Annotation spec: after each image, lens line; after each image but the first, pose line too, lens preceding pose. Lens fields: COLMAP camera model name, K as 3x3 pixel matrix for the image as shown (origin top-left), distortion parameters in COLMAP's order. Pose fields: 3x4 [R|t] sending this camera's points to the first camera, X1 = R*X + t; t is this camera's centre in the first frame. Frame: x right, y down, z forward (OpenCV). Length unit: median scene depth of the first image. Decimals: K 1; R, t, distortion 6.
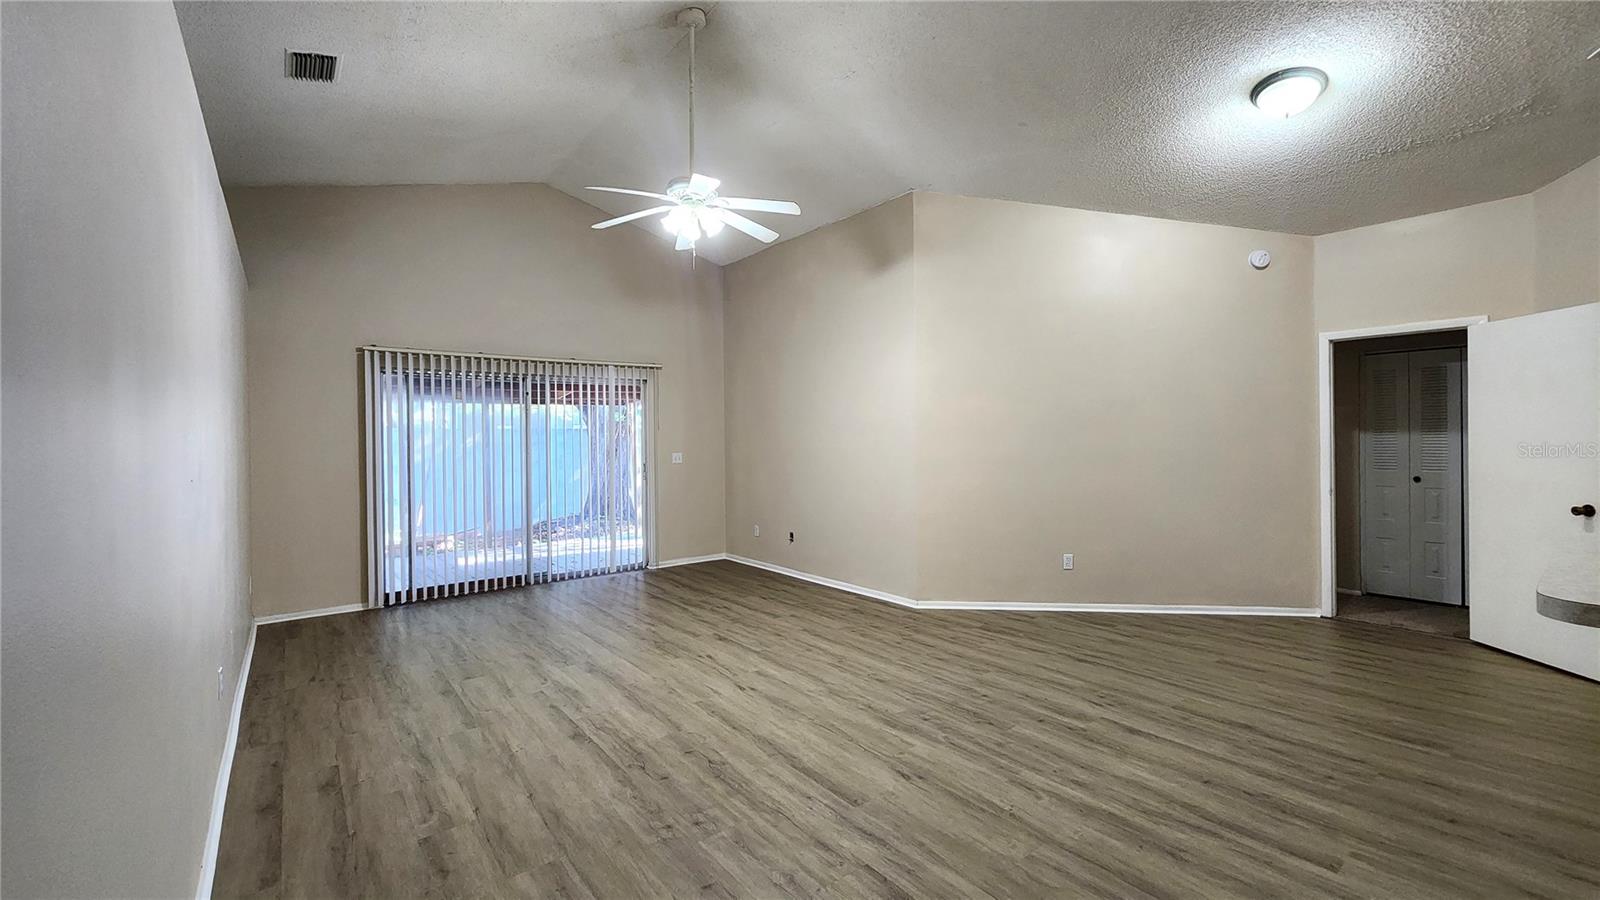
lens RADIAL K [[650.1, 0, 806.6], [0, 650.1, 442.6], [0, 0, 1]] dist [0.000116, 0.000043]
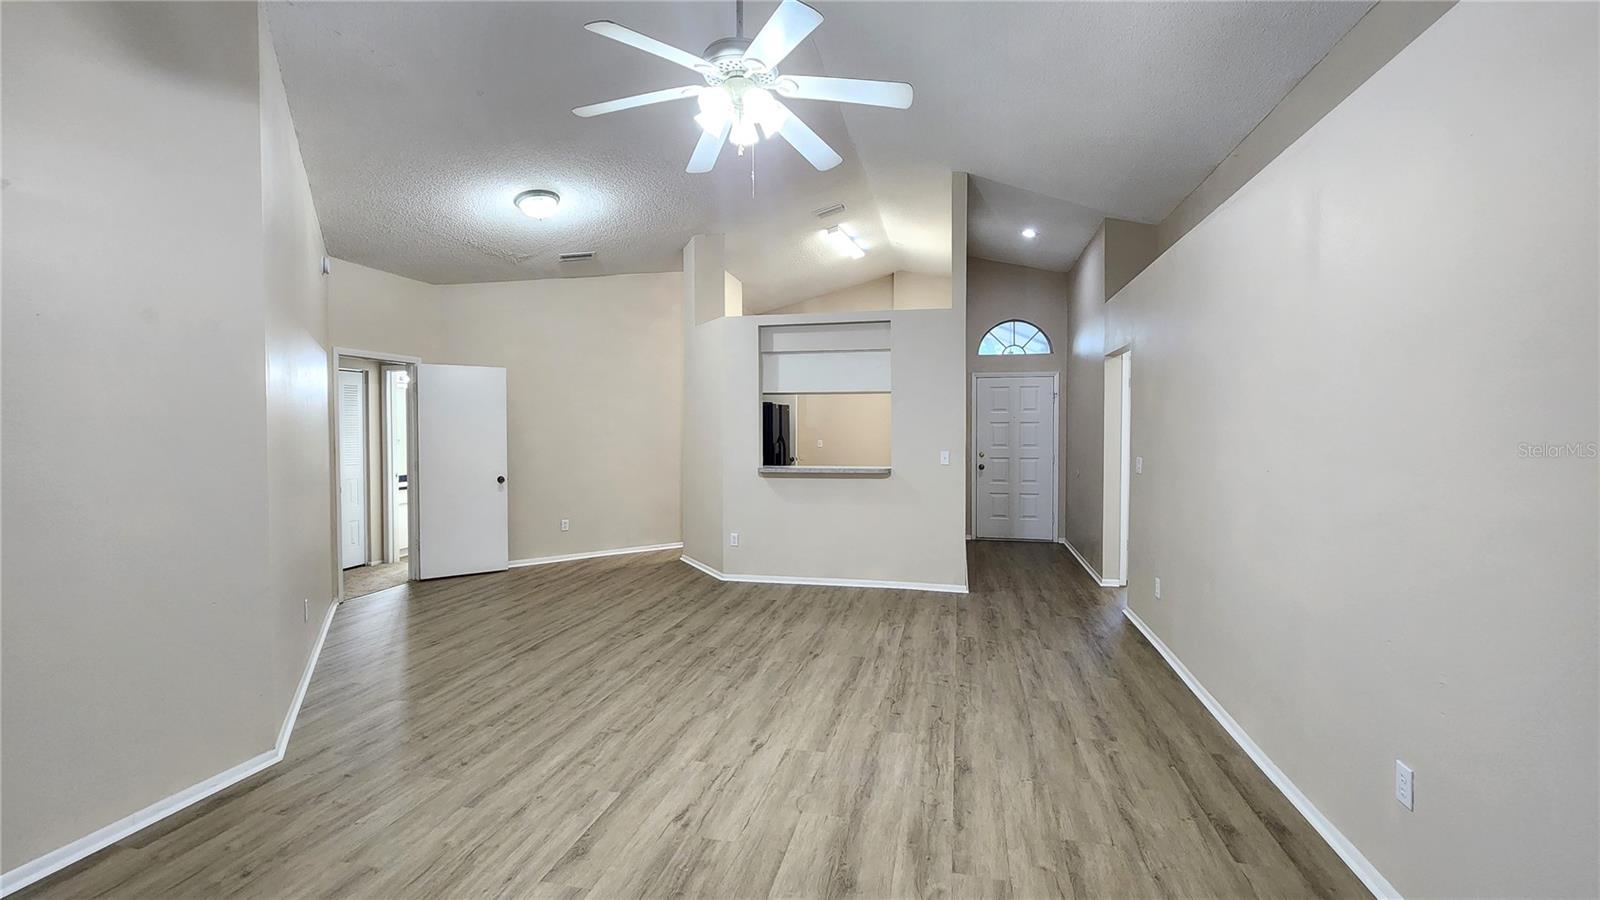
lens RADIAL K [[650.1, 0, 806.6], [0, 650.1, 442.6], [0, 0, 1]] dist [0.000116, 0.000043]
pose [[-0.618334, -0.006985, 0.785884, -0.899810], [0.012964, 0.999734, 0.019085, -0.027059], [-0.785808, 0.021989, -0.618079, 1.669728]]
